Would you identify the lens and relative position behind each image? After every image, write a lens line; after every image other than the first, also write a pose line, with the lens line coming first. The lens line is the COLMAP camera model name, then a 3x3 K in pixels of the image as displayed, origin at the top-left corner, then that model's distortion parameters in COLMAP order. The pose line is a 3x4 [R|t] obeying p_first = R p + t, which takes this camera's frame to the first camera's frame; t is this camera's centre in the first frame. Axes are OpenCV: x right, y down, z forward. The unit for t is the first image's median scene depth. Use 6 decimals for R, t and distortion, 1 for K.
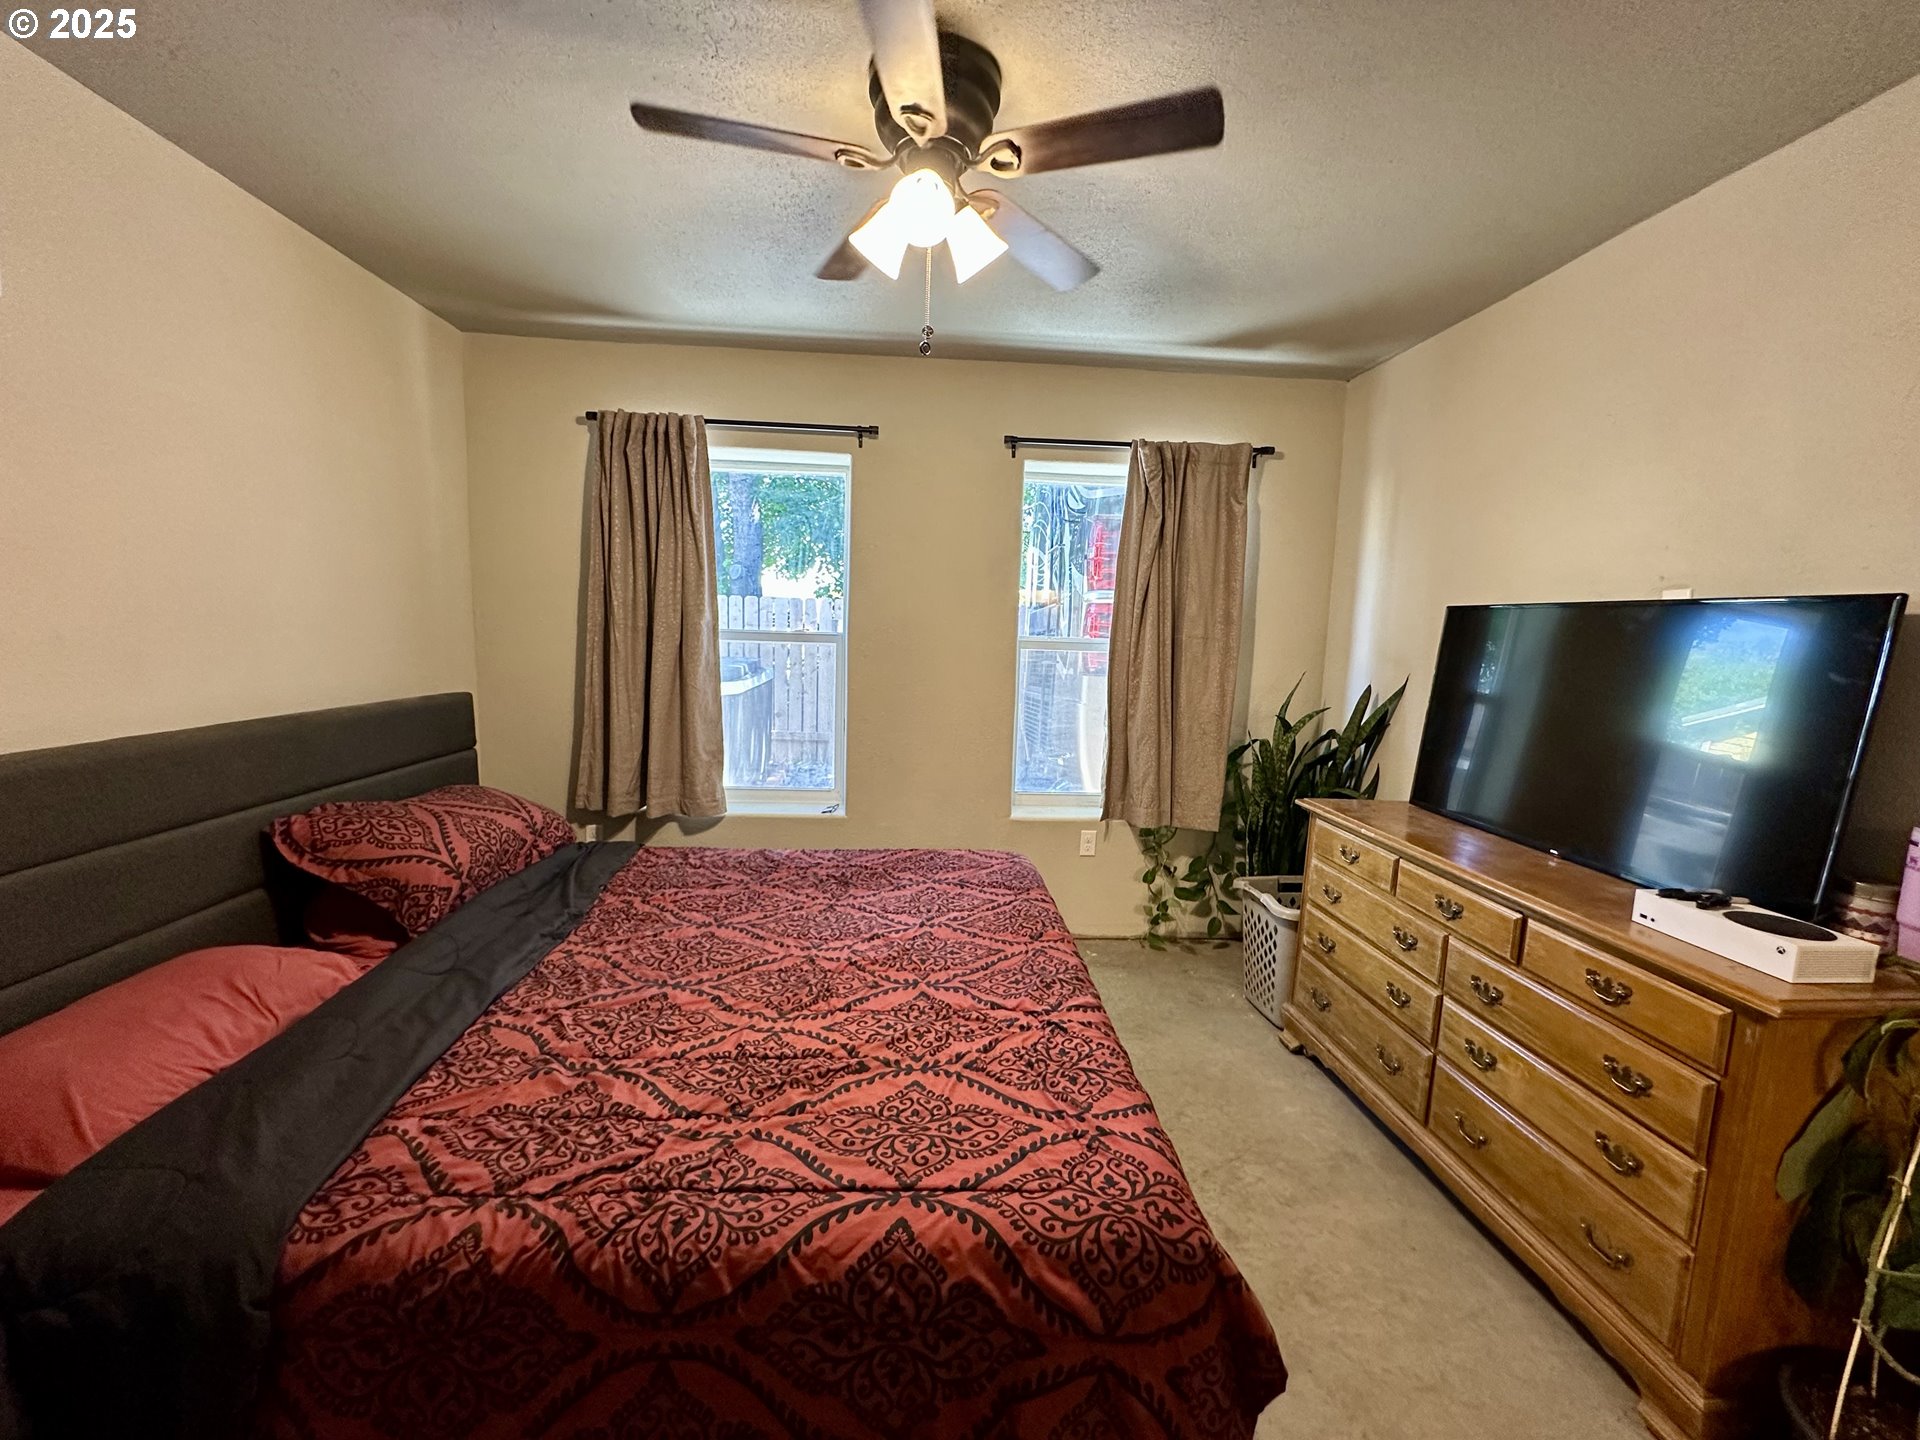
lens RADIAL K [[765.2, 0, 959.9], [0, 765.2, 722.2], [0, 0, 1]] dist [-0.004677, 0.001064]
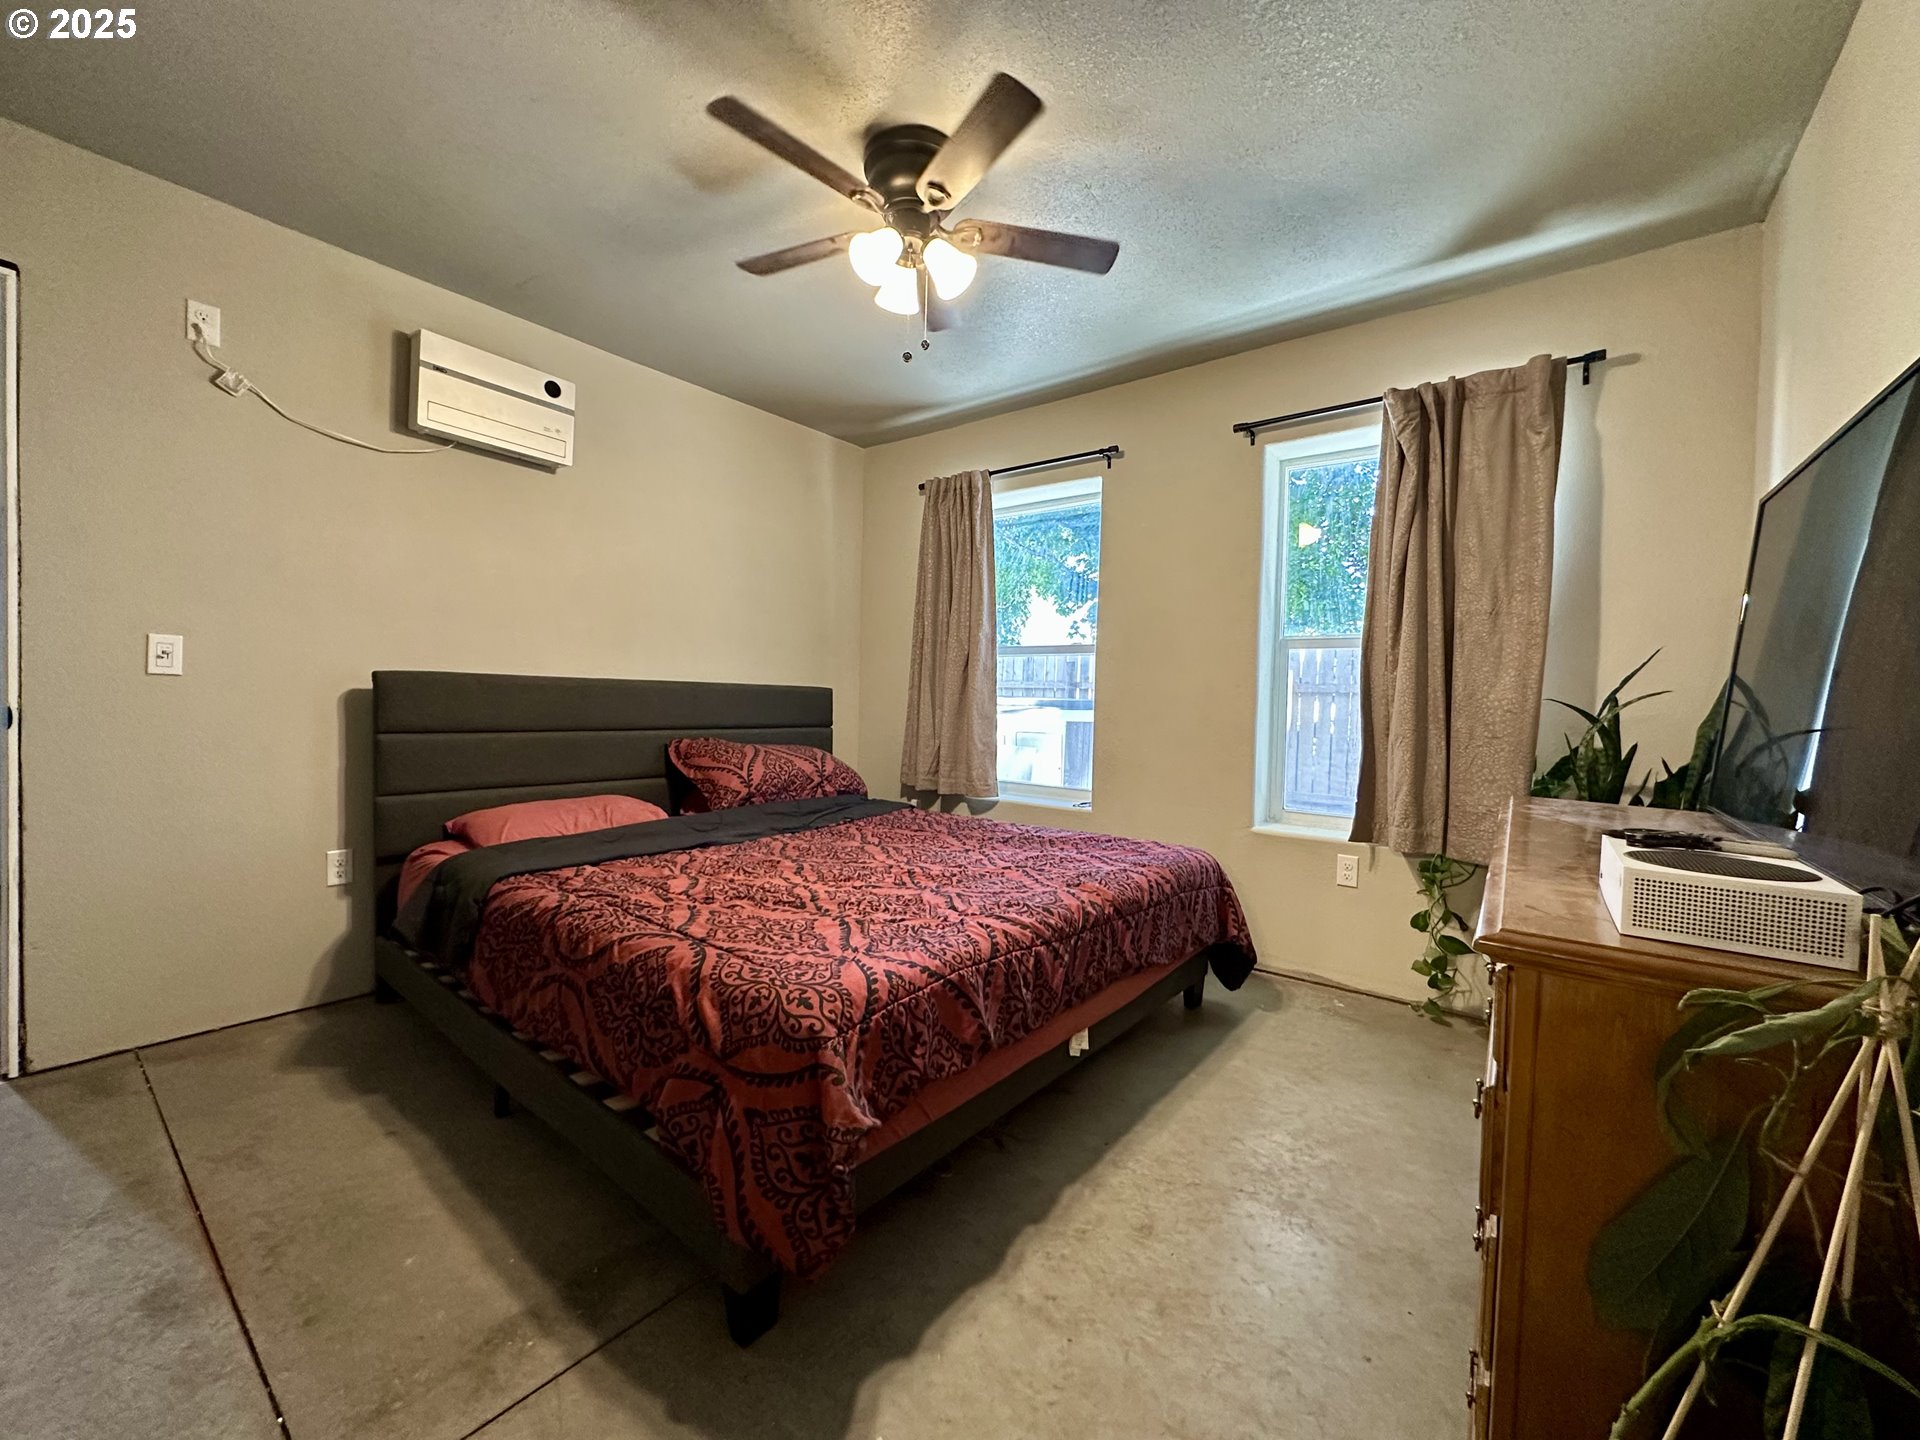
lens RADIAL K [[765.2, 0, 960.1], [0, 765.2, 720.8], [0, 0, 1]] dist [-0.004677, 0.001064]
pose [[0.747267, 0.006055, -0.664496, 0.717740], [-0.082448, 0.993077, -0.083668, 0.177583], [0.659389, 0.117309, 0.742593, 0.143513]]
